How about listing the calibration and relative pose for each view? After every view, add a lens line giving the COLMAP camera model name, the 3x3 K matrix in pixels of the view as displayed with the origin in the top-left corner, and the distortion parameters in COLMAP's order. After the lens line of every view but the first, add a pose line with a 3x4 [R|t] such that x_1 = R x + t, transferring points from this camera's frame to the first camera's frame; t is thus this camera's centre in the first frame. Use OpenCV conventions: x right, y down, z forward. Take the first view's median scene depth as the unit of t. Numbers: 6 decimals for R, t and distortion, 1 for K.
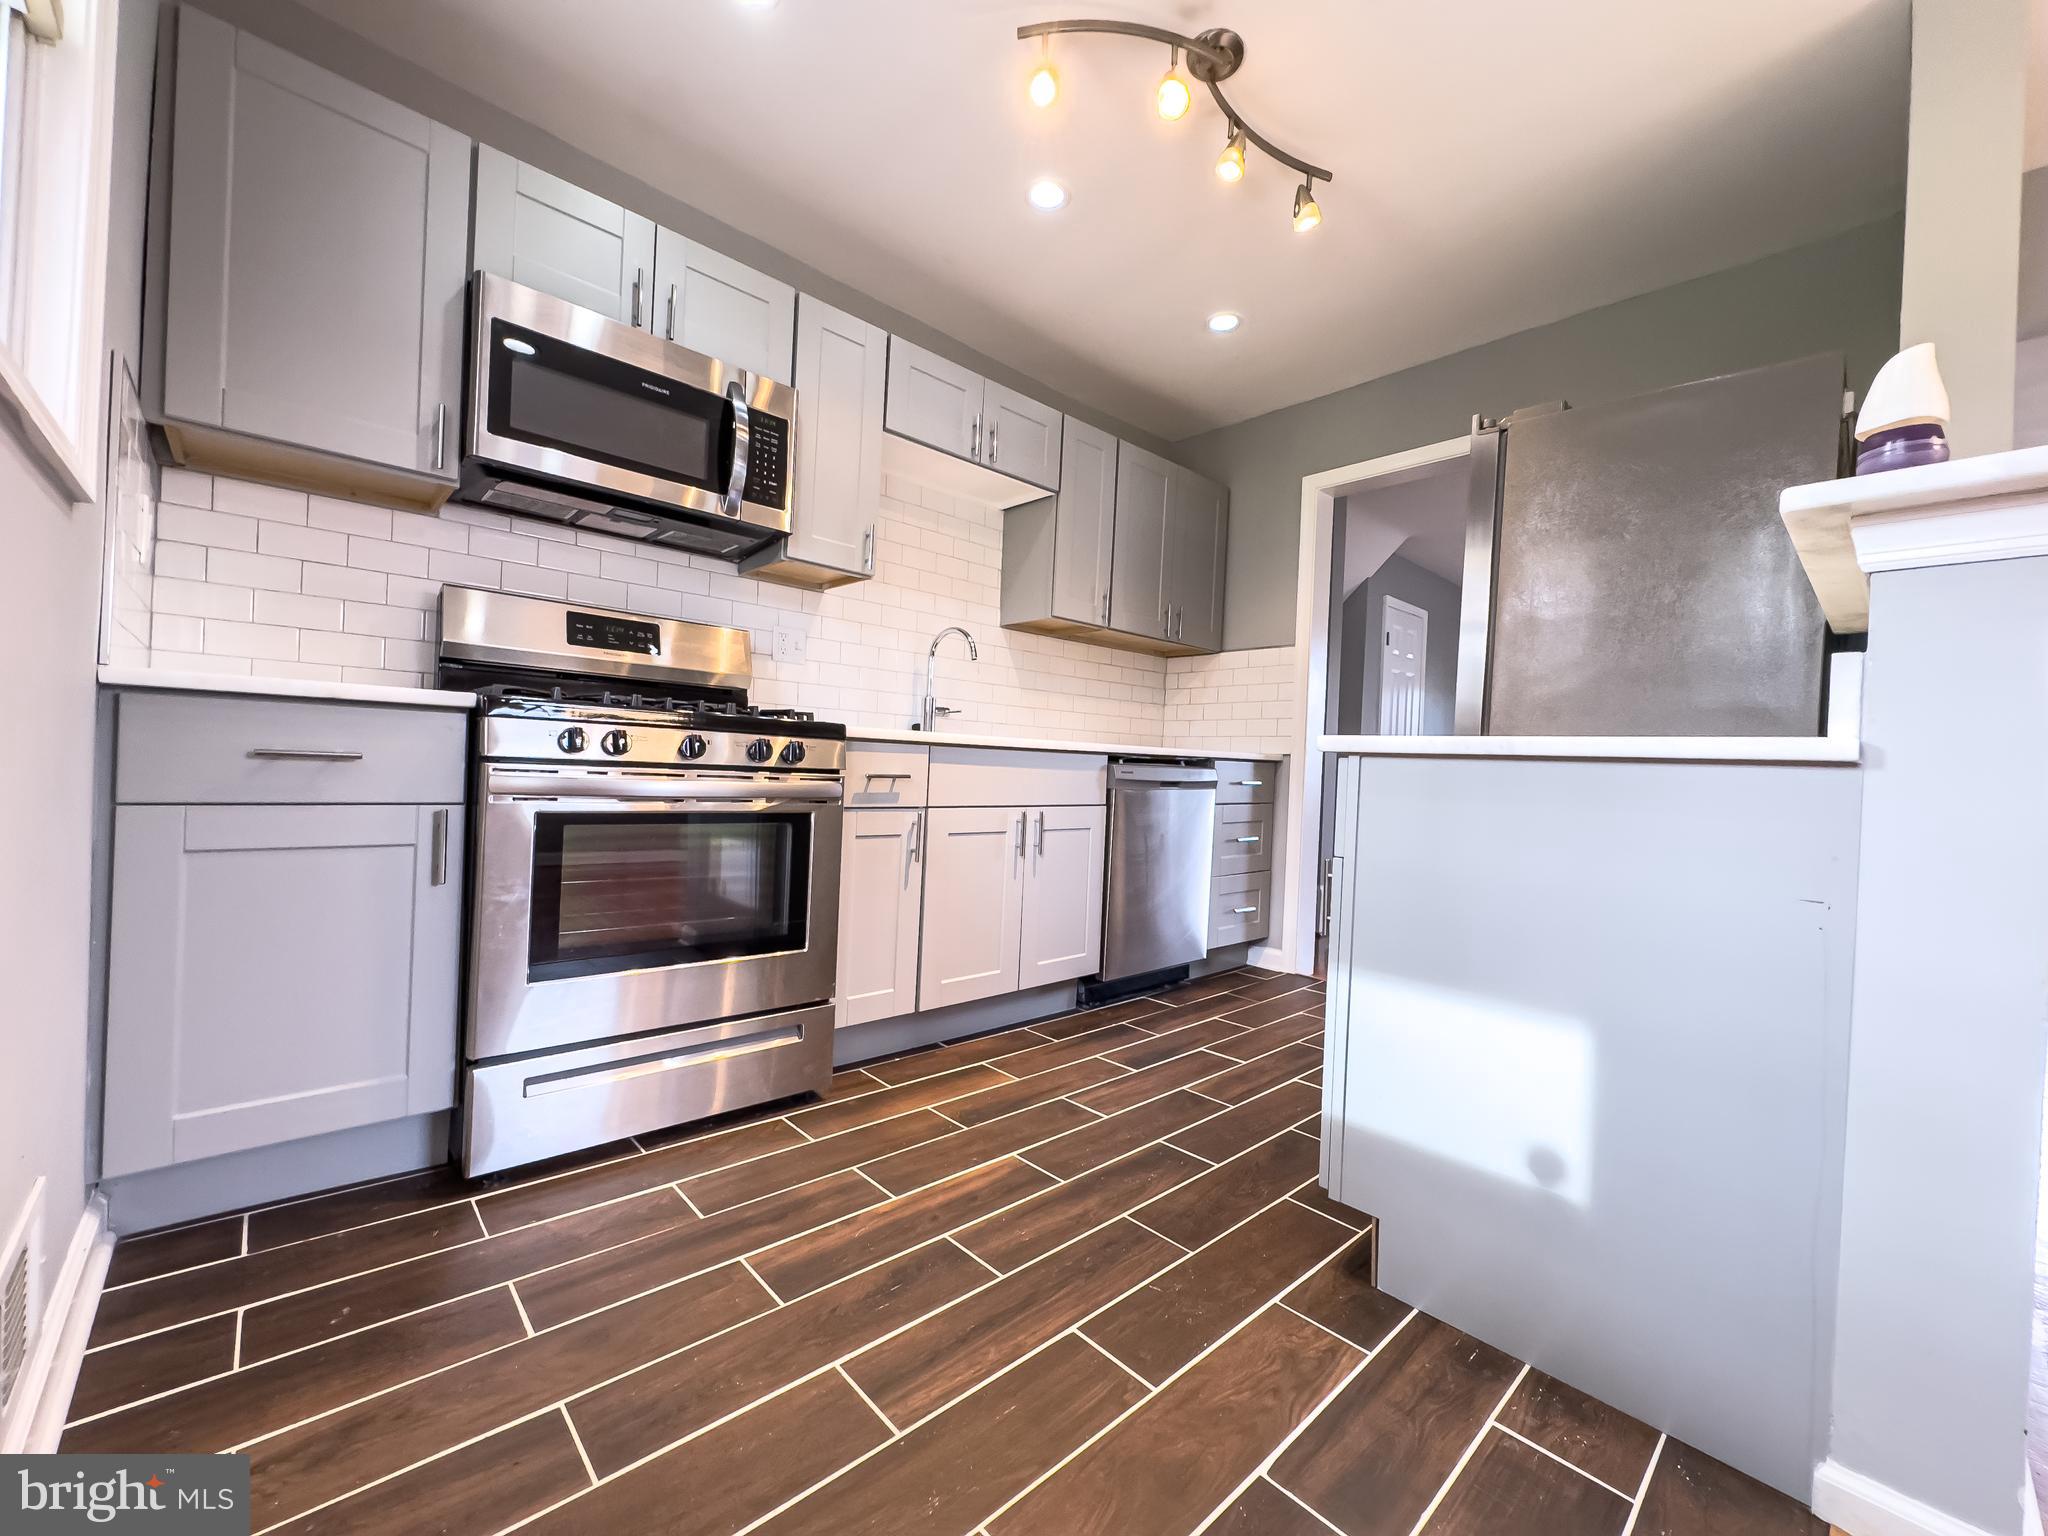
lens RADIAL K [[821.1, 0, 1023.6], [0, 821.1, 762.7], [0, 0, 1]] dist [-0.002496, -0.000434]
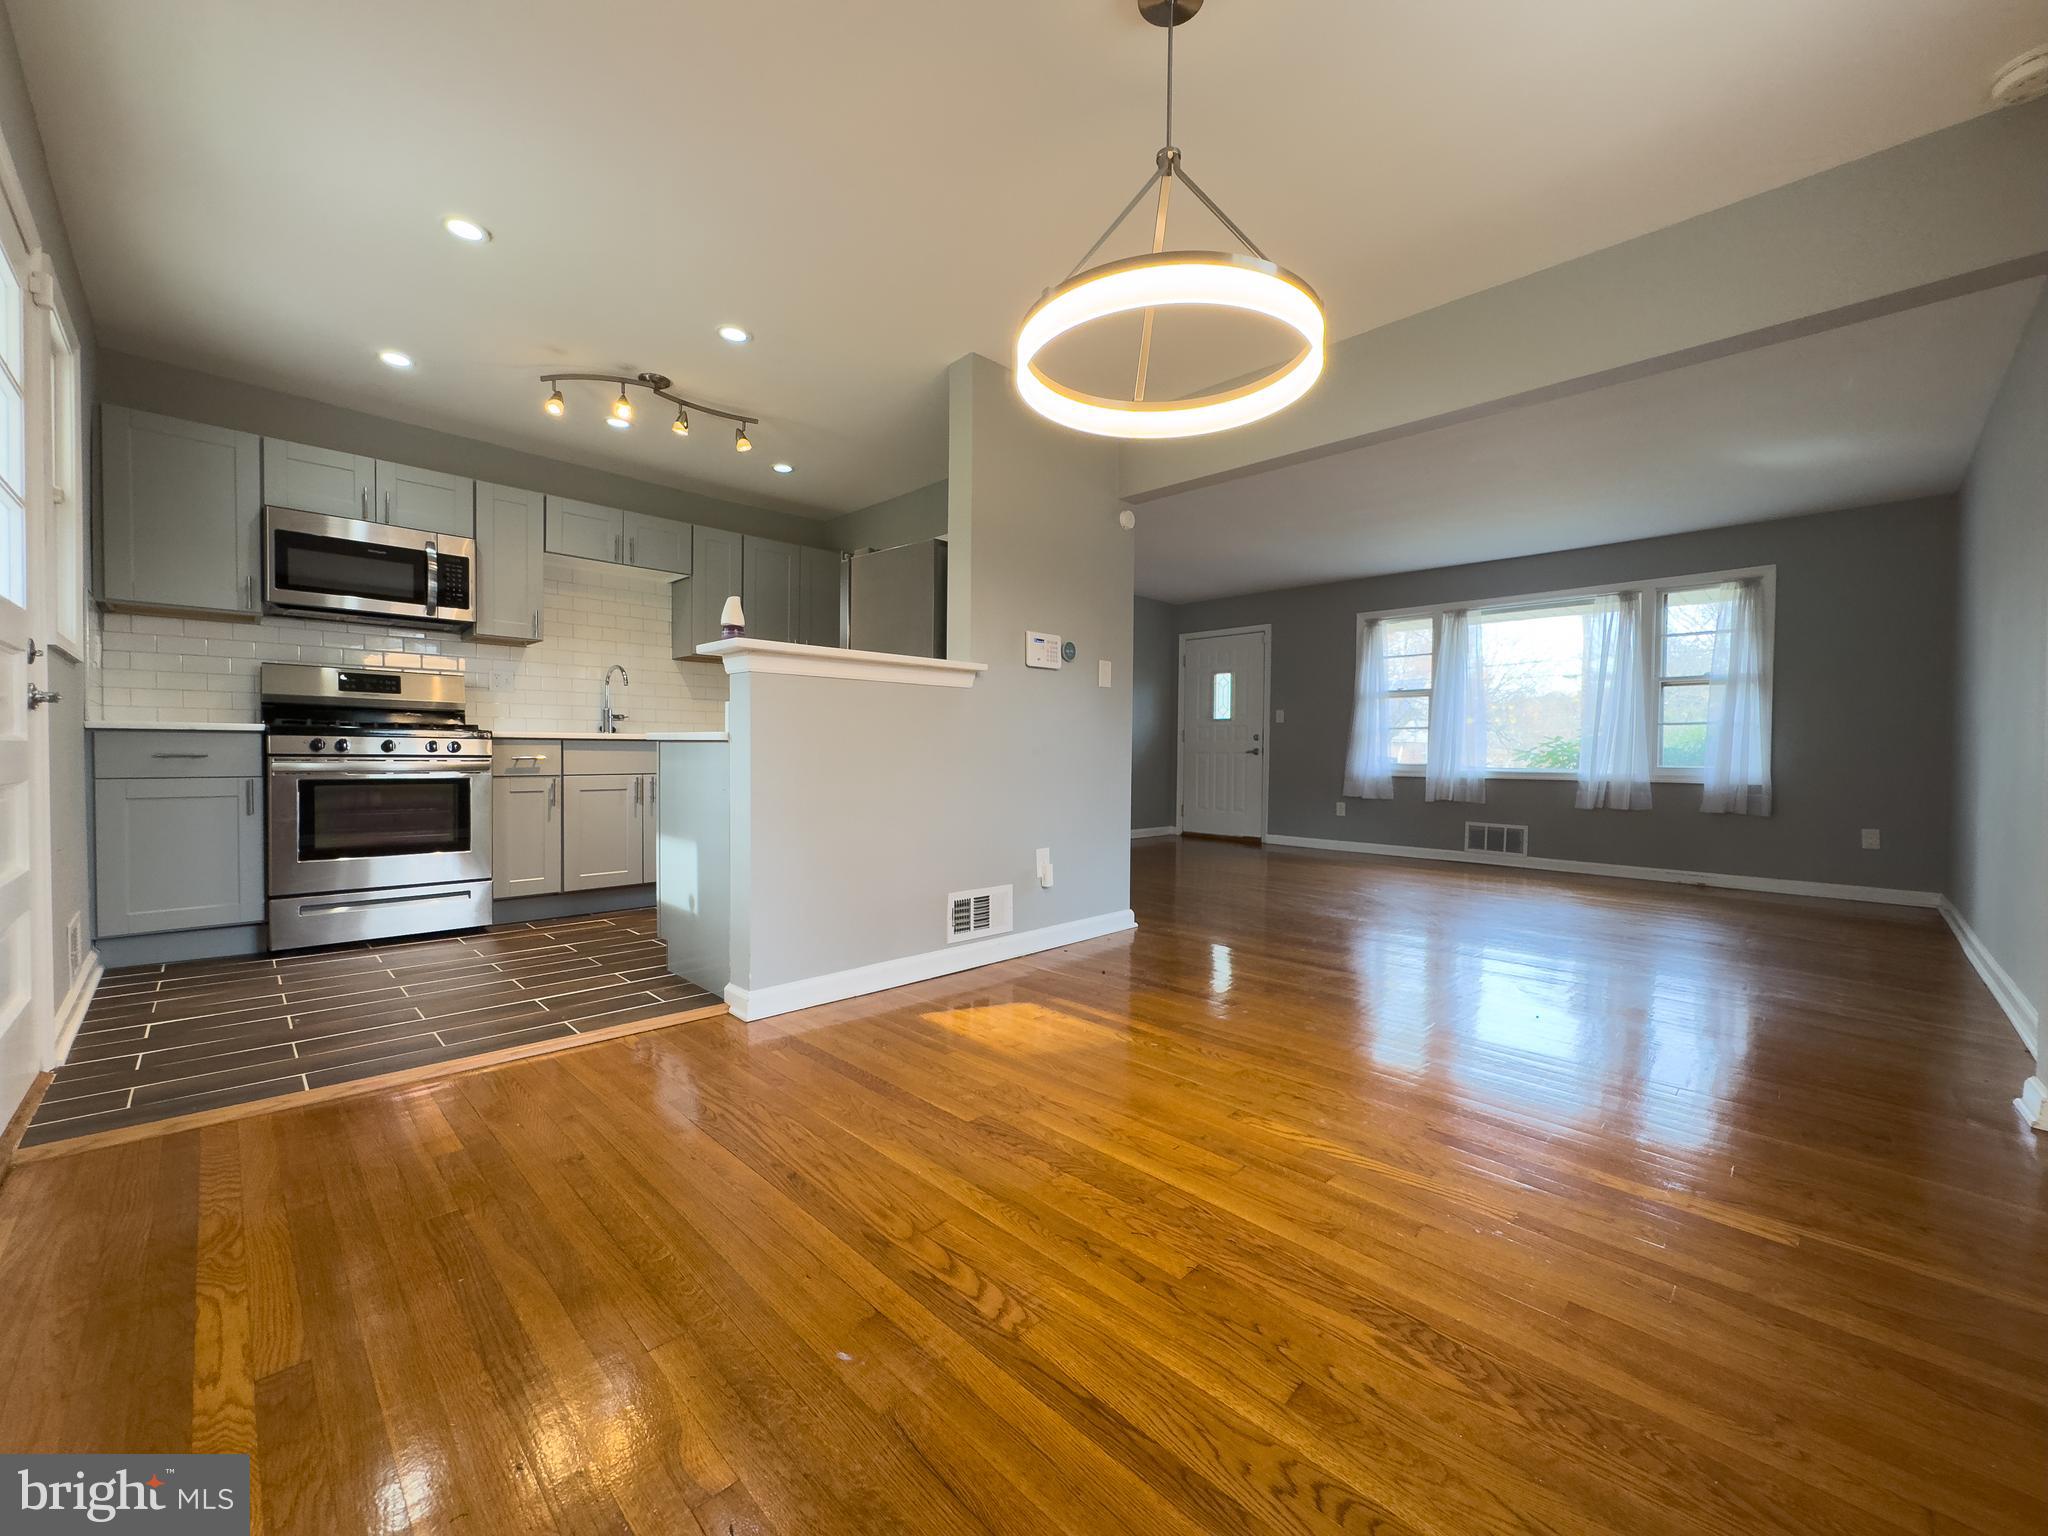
lens RADIAL K [[821.1, 0, 1025.2], [0, 821.1, 763.8], [0, 0, 1]] dist [-0.002496, -0.000434]
pose [[0.998809, -0.032394, 0.036474, 0.942925], [0.031602, 0.999256, 0.022095, 0.025192], [-0.037163, -0.020916, 0.999090, -0.923307]]
